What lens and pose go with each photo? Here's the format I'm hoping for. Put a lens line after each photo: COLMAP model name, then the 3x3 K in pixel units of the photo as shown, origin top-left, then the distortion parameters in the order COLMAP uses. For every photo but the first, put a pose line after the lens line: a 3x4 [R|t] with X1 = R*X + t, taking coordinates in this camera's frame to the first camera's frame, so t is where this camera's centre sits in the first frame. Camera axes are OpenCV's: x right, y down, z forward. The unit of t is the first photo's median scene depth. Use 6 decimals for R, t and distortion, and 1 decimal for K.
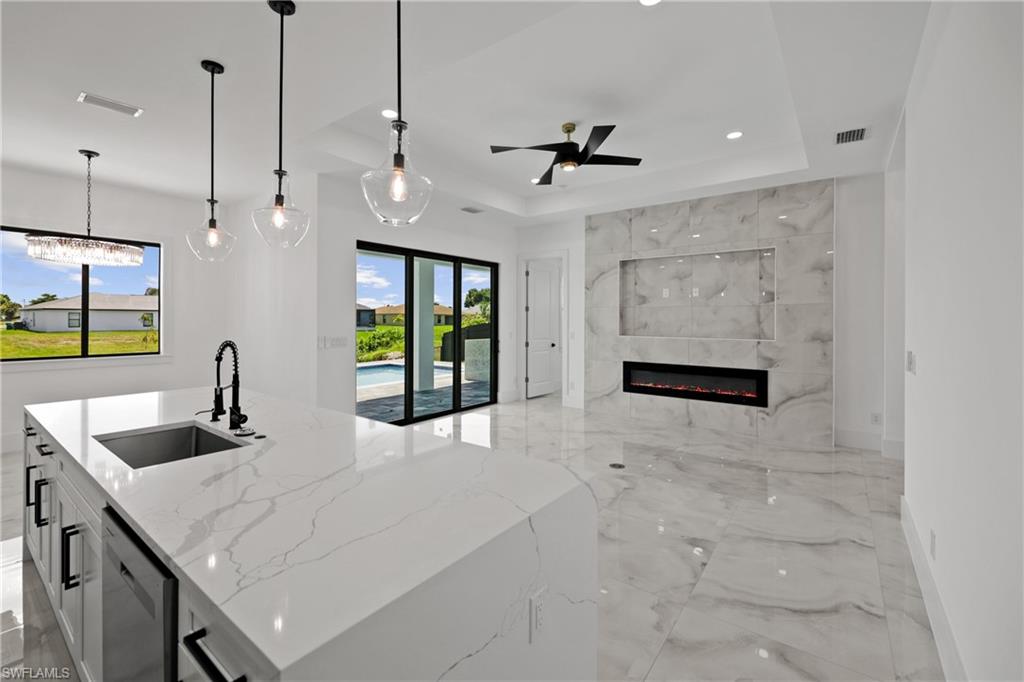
lens RADIAL K [[435.6, 0, 506.9], [0, 435.6, 320.2], [0, 0, 1]] dist [-0.002134, 0.001228]
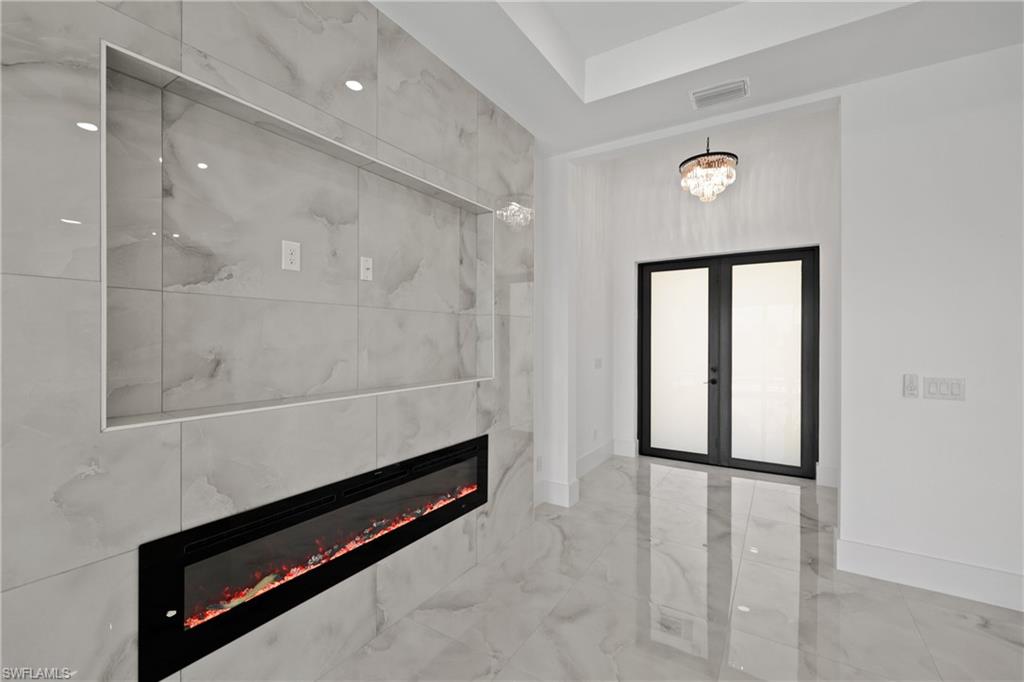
lens RADIAL K [[435.6, 0, 507.6], [0, 435.6, 340.5], [0, 0, 1]] dist [-0.002134, 0.001228]
pose [[-0.087782, -0.005760, 0.996123, 0.050906], [0.006112, 0.999961, 0.006321, -0.004178], [-0.996121, 0.006643, -0.087743, 0.934100]]
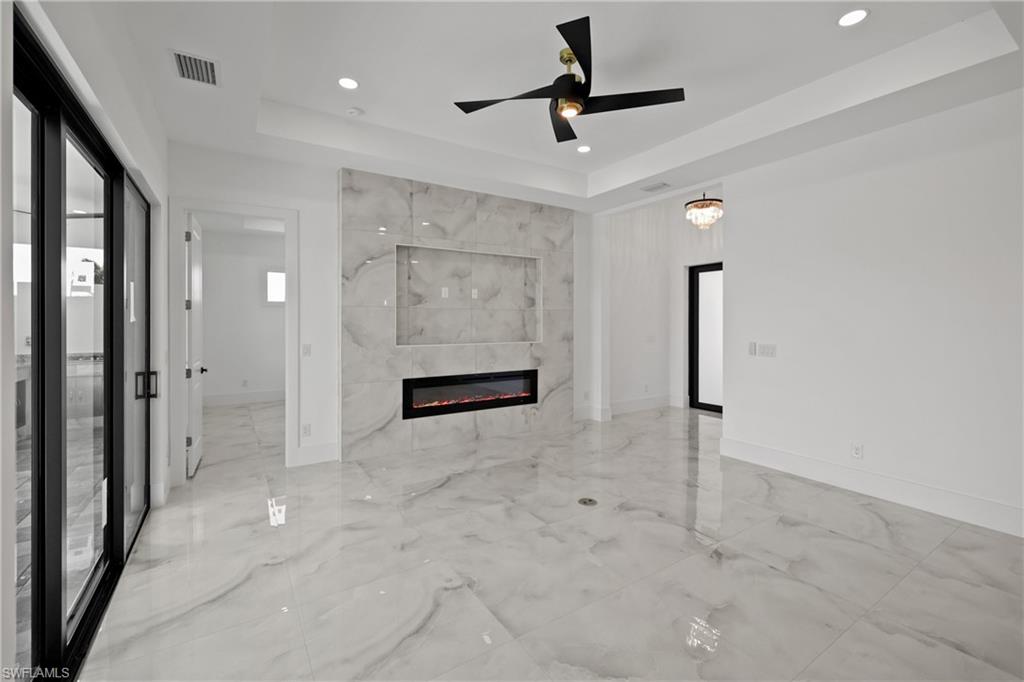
lens RADIAL K [[435.6, 0, 511.1], [0, 435.6, 324.6], [0, 0, 1]] dist [-0.002134, 0.001228]
pose [[0.341291, -0.008743, 0.939917, -0.417306], [0.006461, 0.999955, 0.006956, -0.004745], [-0.939935, 0.003699, 0.341332, 0.627672]]
